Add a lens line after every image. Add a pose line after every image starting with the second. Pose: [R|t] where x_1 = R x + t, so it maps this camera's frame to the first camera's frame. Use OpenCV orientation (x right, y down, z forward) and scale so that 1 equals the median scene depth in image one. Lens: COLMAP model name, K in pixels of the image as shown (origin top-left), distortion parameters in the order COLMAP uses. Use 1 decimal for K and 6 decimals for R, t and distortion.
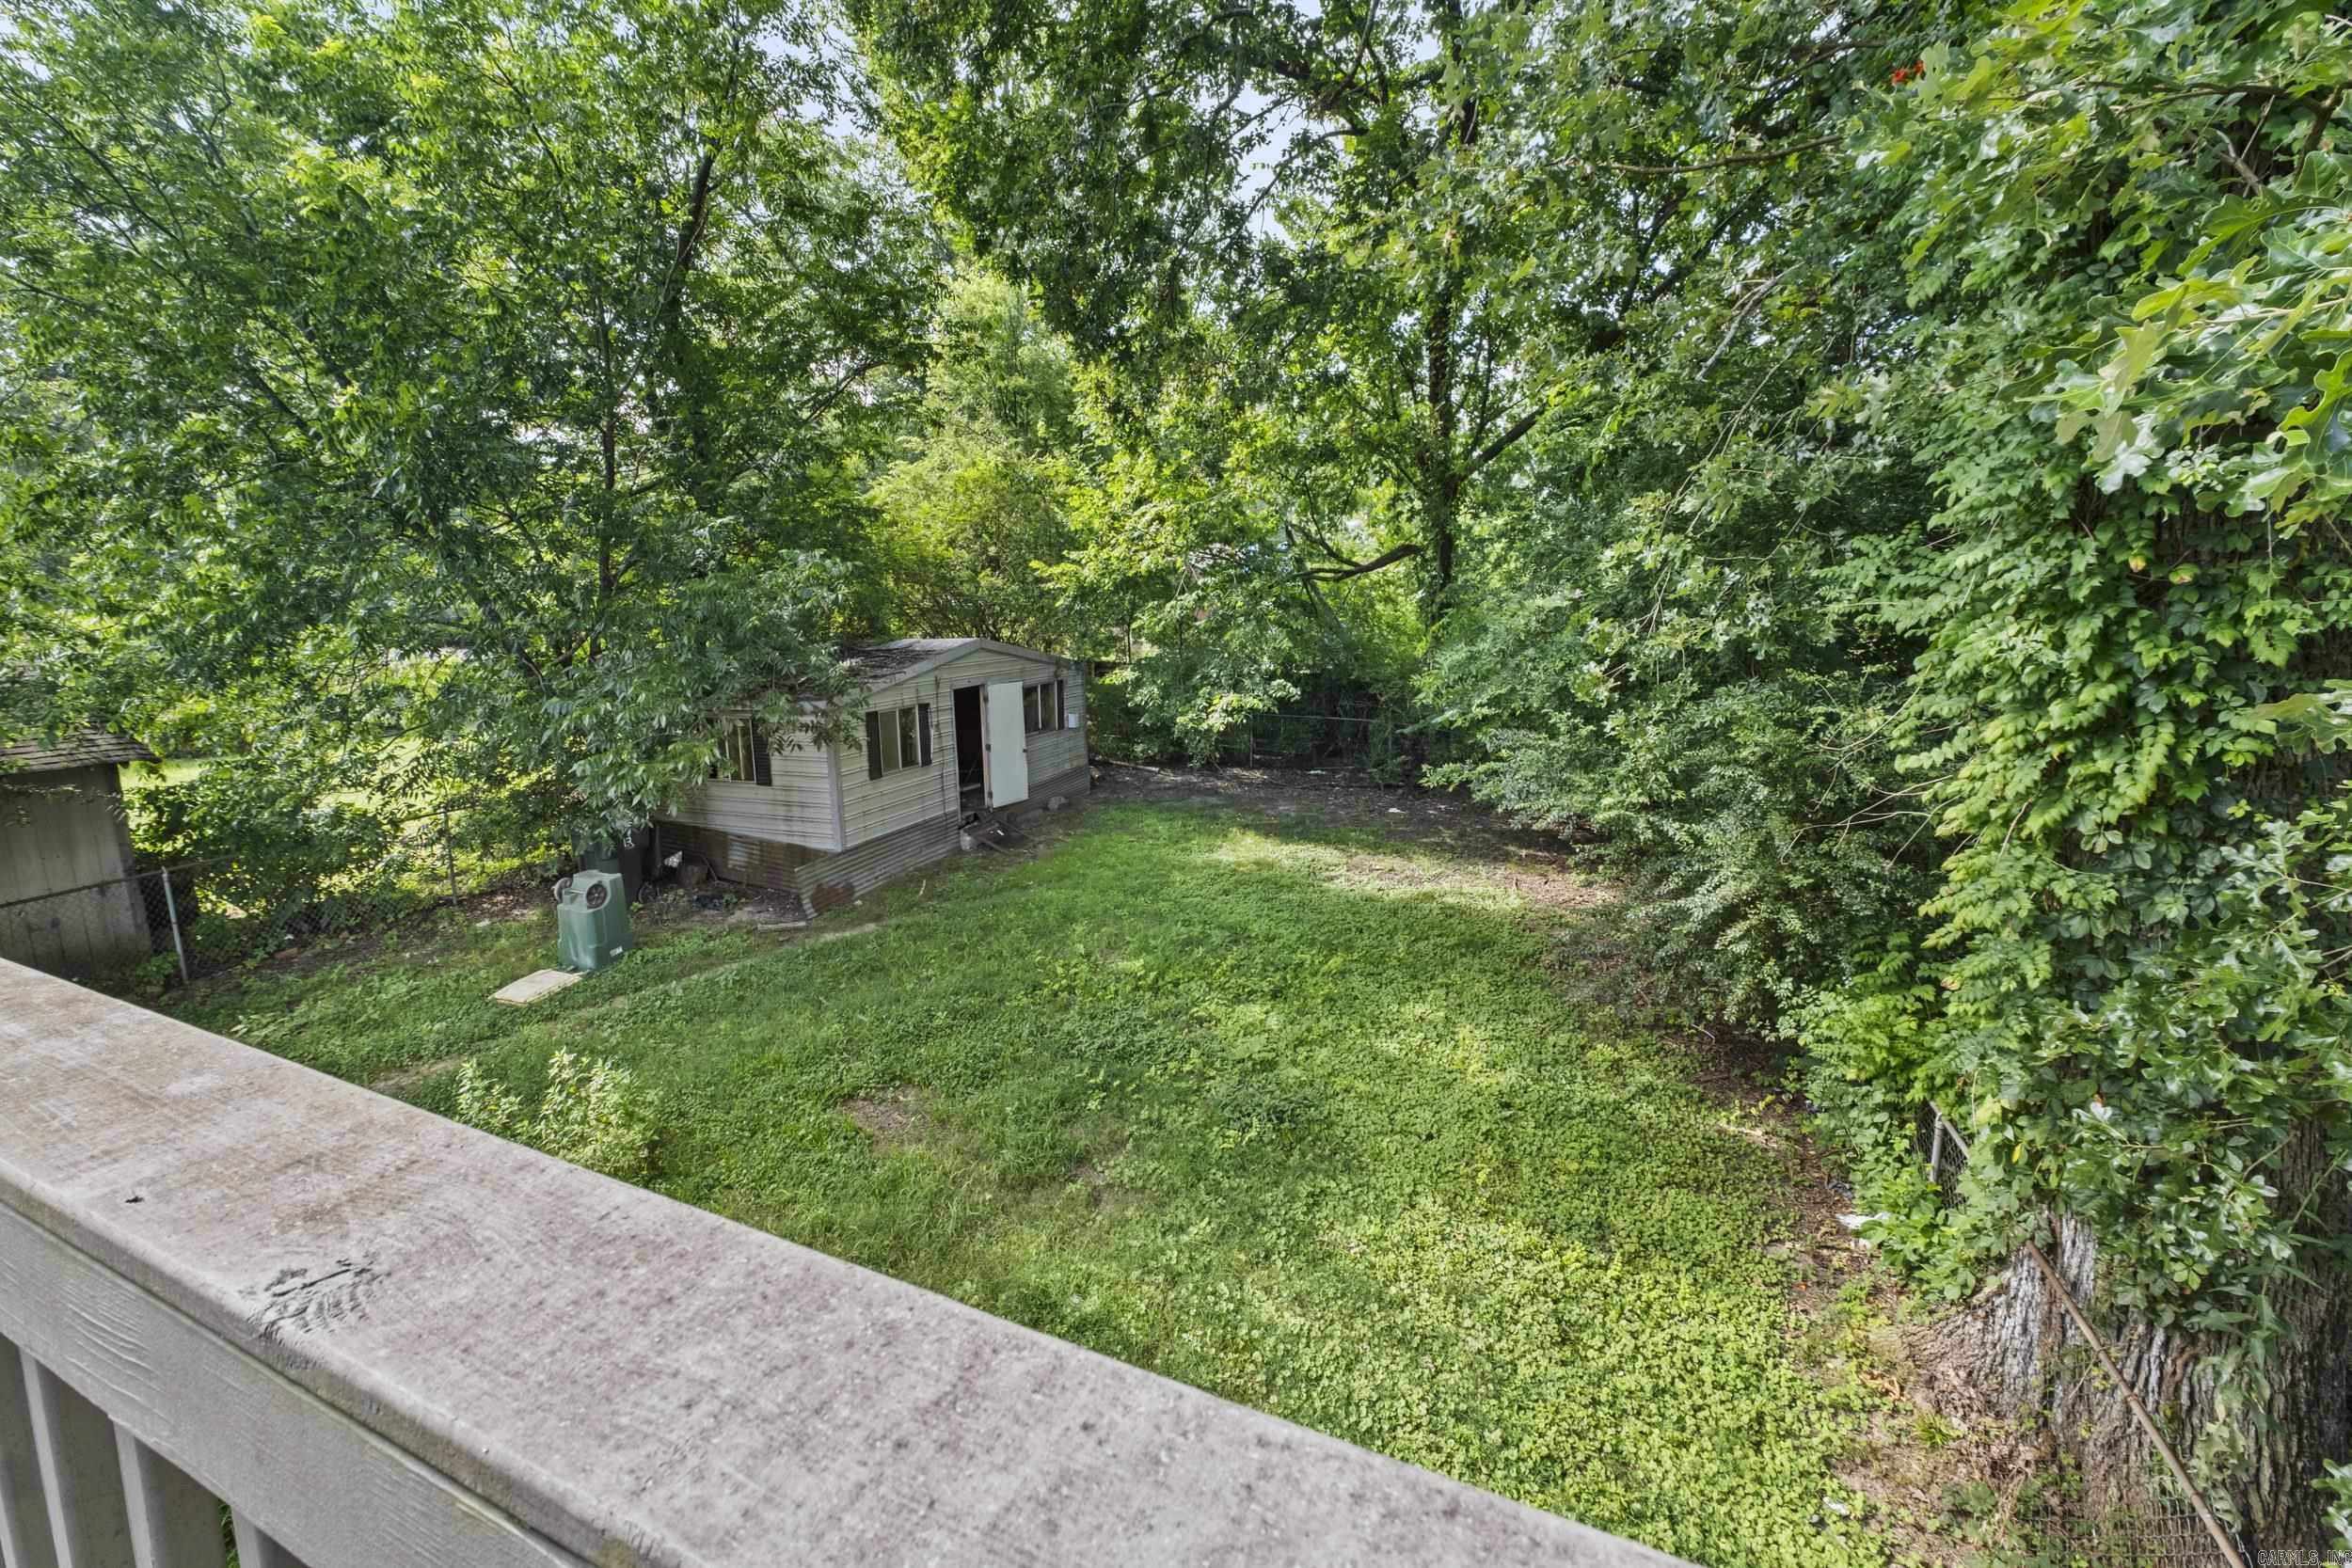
lens RADIAL K [[976.2, 0, 1187.0], [0, 976.2, 799.7], [0, 0, 1]] dist [-0.000466, 0.000315]
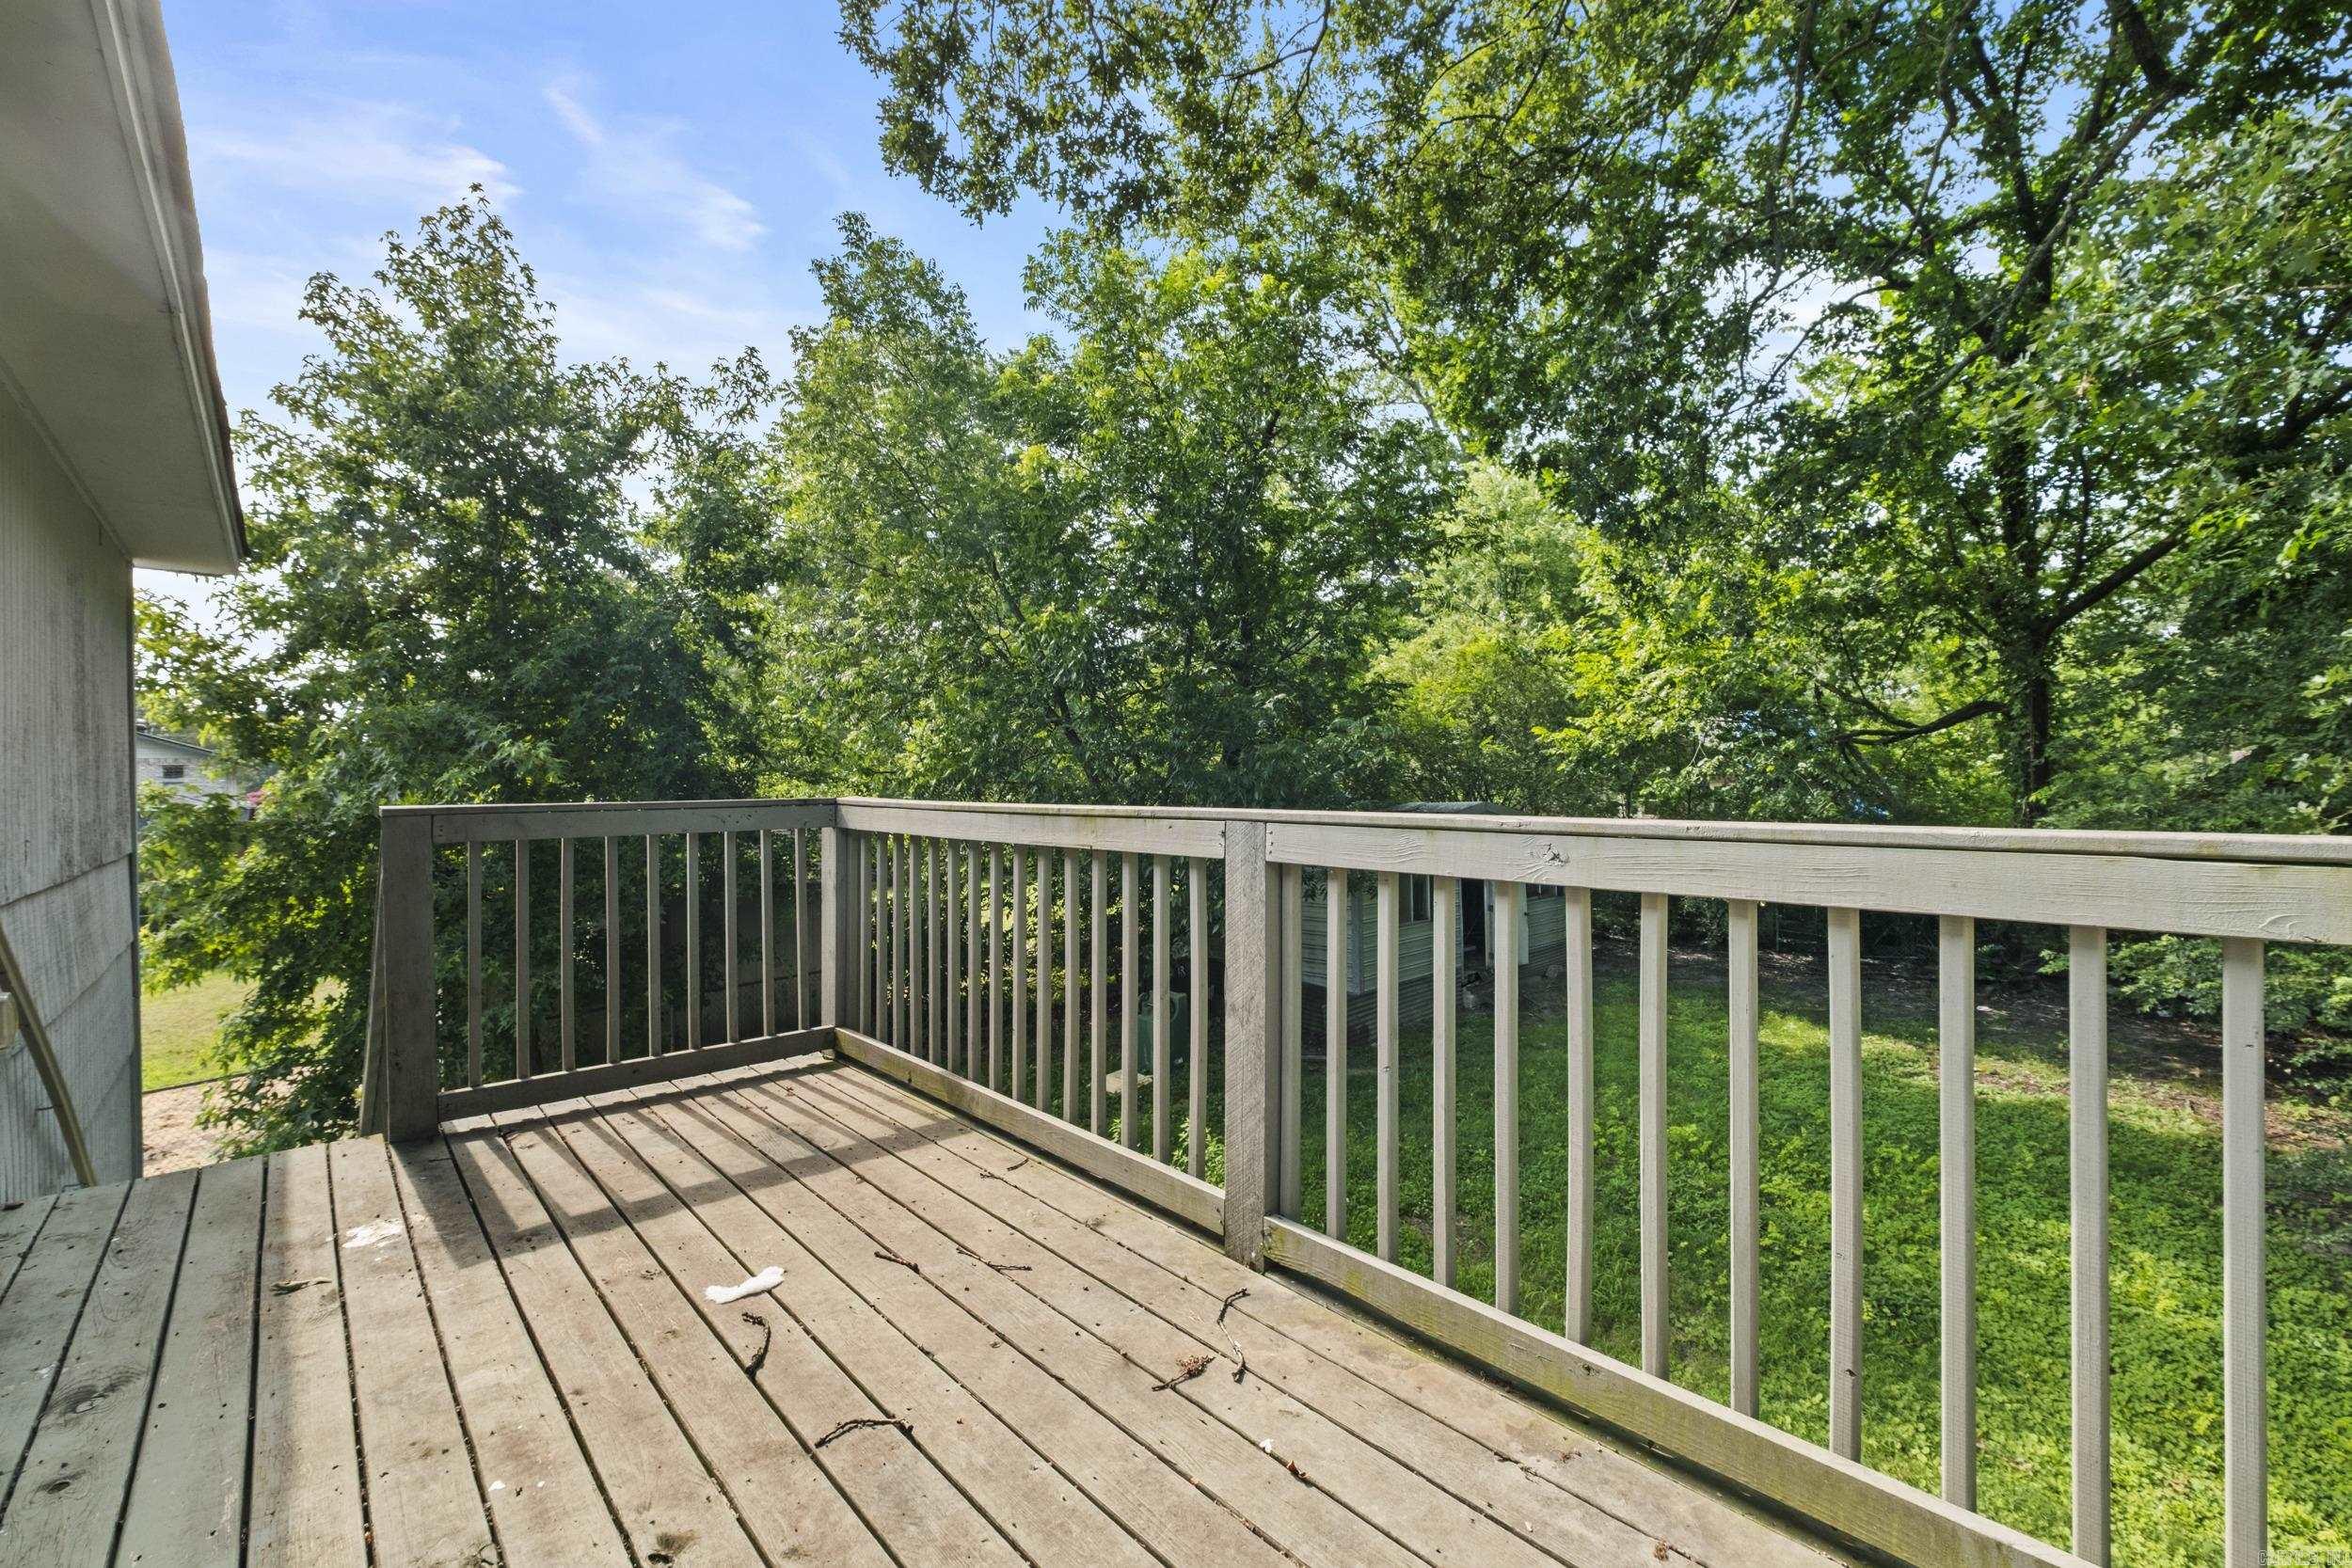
lens RADIAL K [[1043.8, 0, 1174.0], [0, 1043.8, 795.8], [0, 0, 1]] dist [-0.003111, 0.000198]
pose [[0.915871, 0.000390, -0.401473, -0.065514], [-0.077235, 0.981491, -0.175241, 0.042828], [0.393974, 0.191506, 0.898949, -0.106033]]
